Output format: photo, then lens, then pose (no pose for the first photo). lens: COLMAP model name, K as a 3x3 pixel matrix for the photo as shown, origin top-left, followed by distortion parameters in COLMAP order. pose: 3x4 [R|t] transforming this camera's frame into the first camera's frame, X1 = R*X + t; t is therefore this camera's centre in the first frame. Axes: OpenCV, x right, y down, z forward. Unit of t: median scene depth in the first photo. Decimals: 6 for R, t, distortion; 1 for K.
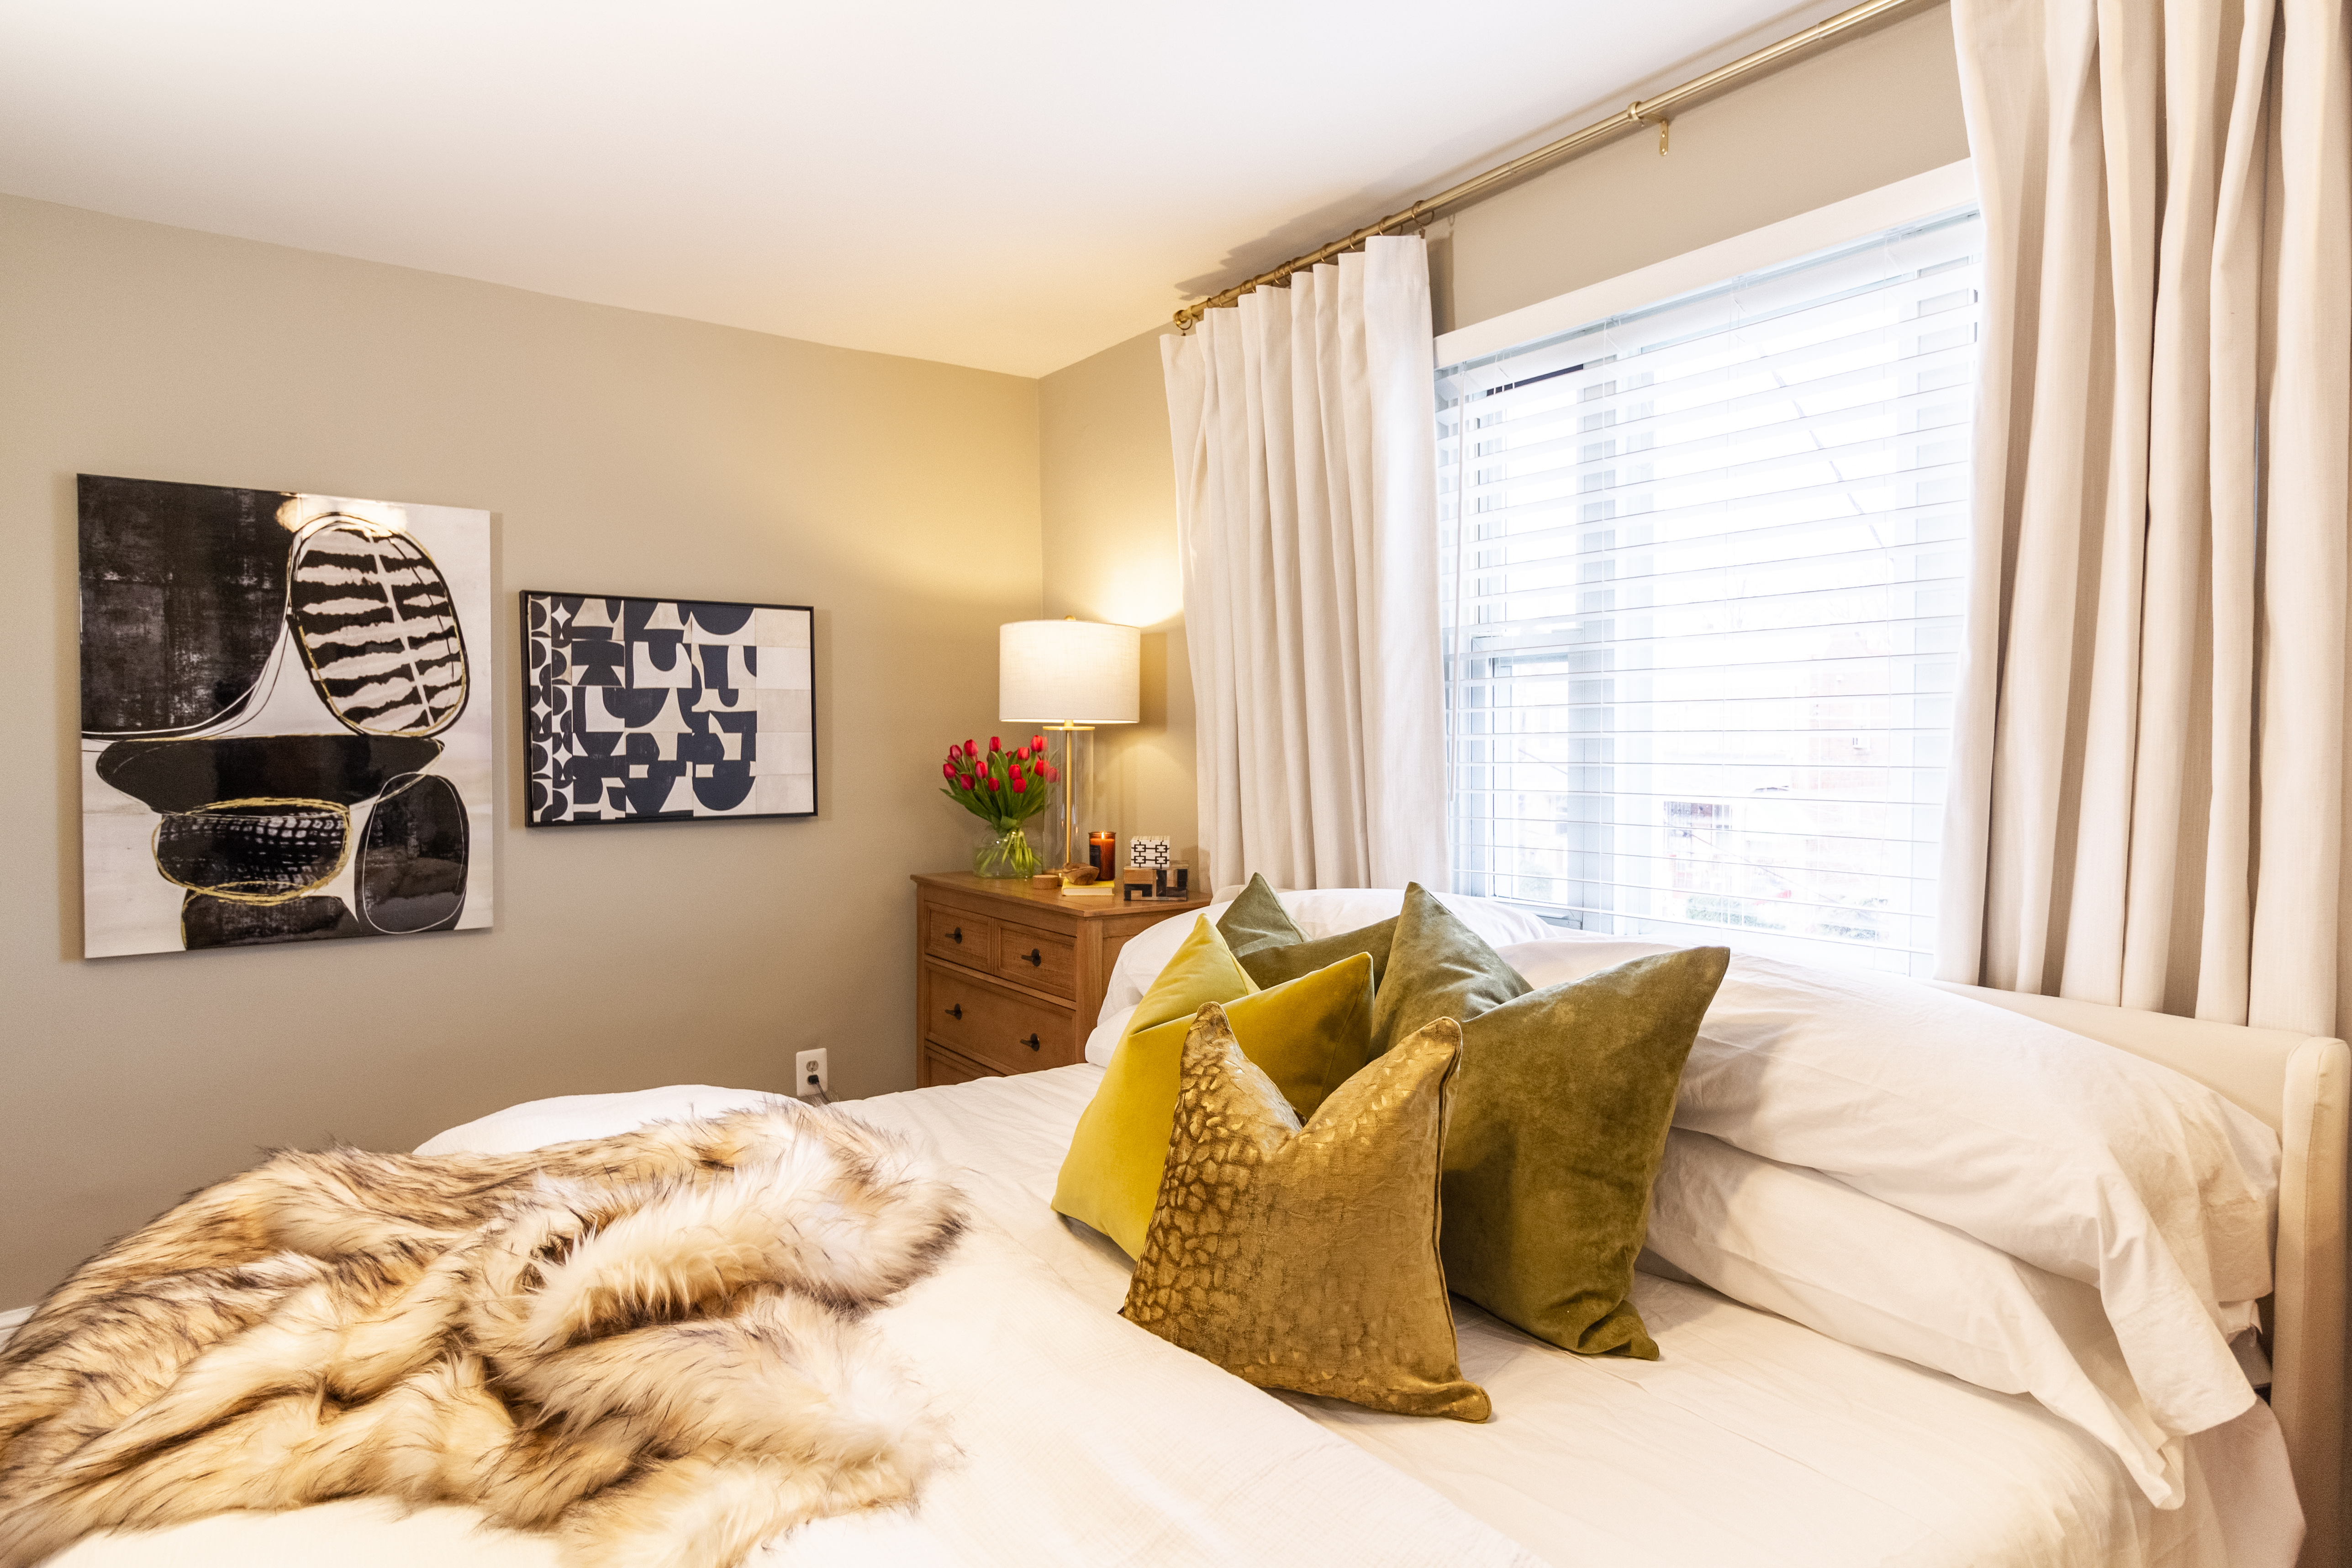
lens RADIAL K [[1307.0, 0, 1167.7], [0, 1307.0, 762.7], [0, 0, 1]] dist [0.006996, 0.000013]
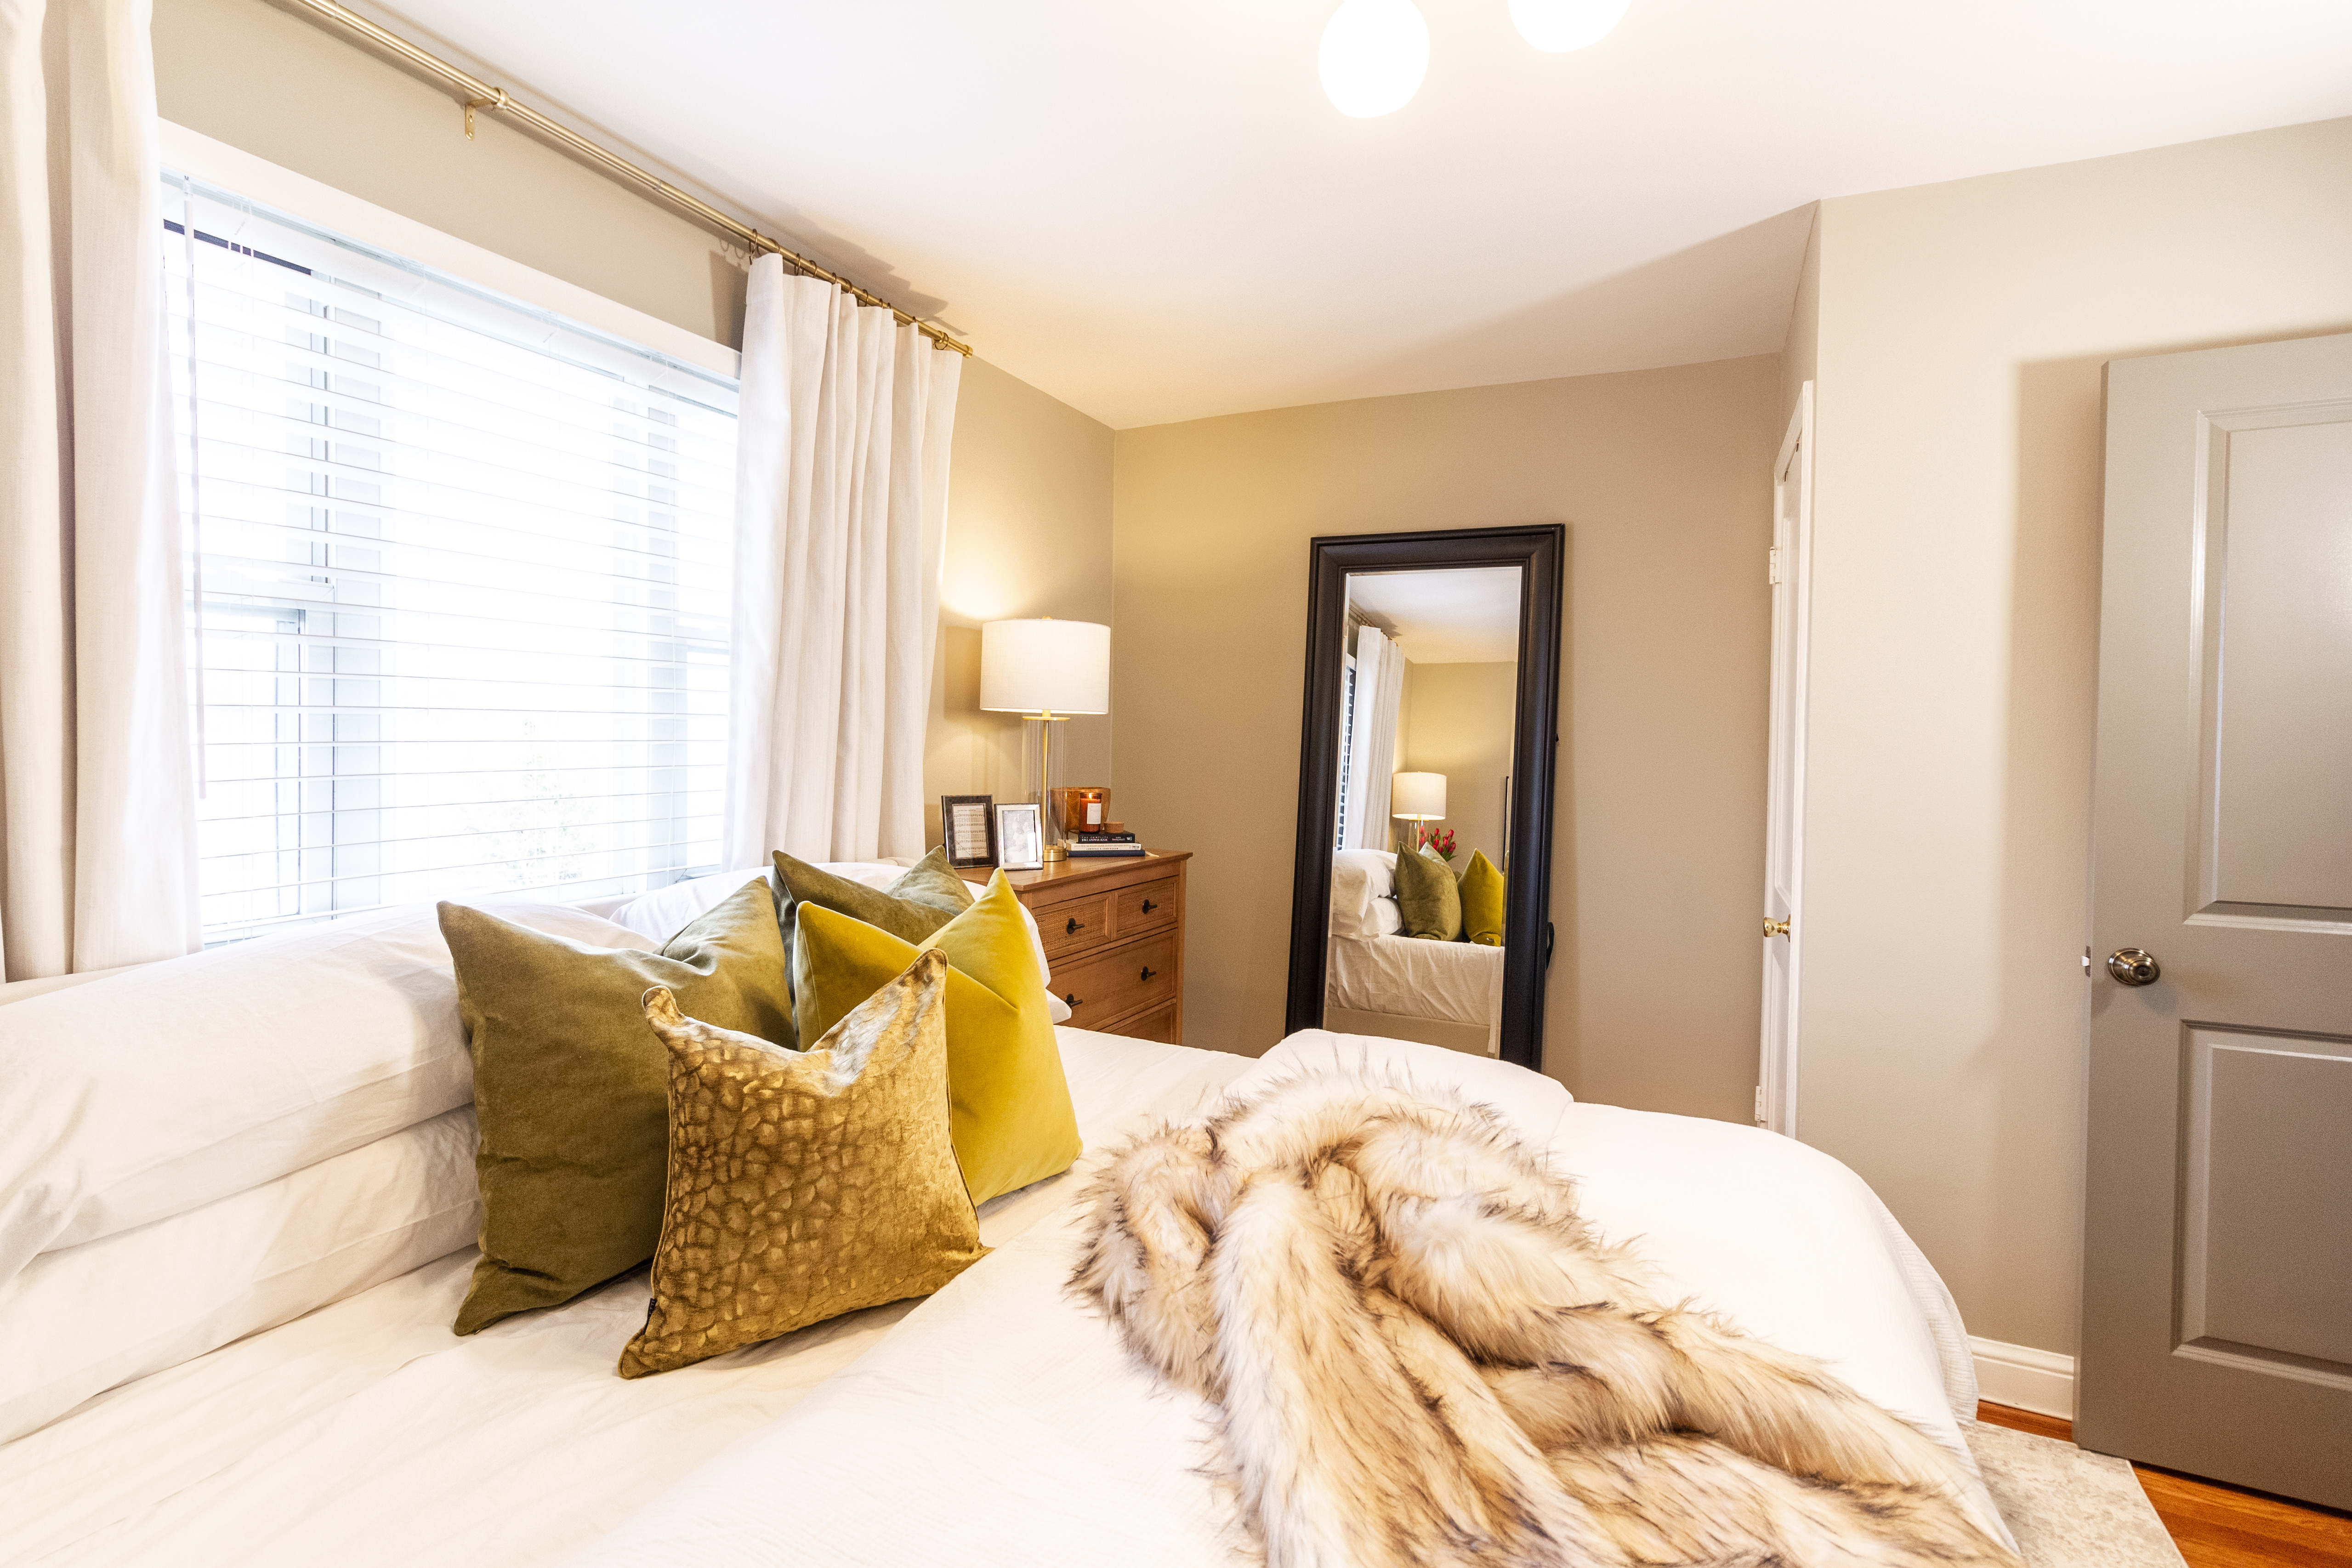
lens RADIAL K [[1104.8, 0, 1170.1], [0, 1104.8, 768.7], [0, 0, 1]] dist [0.000728, 0.001406]
pose [[-0.476856, -0.030631, 0.878447, -0.487787], [0.005831, 0.999260, 0.038009, -0.004941], [-0.878962, 0.023247, -0.476325, 0.711180]]
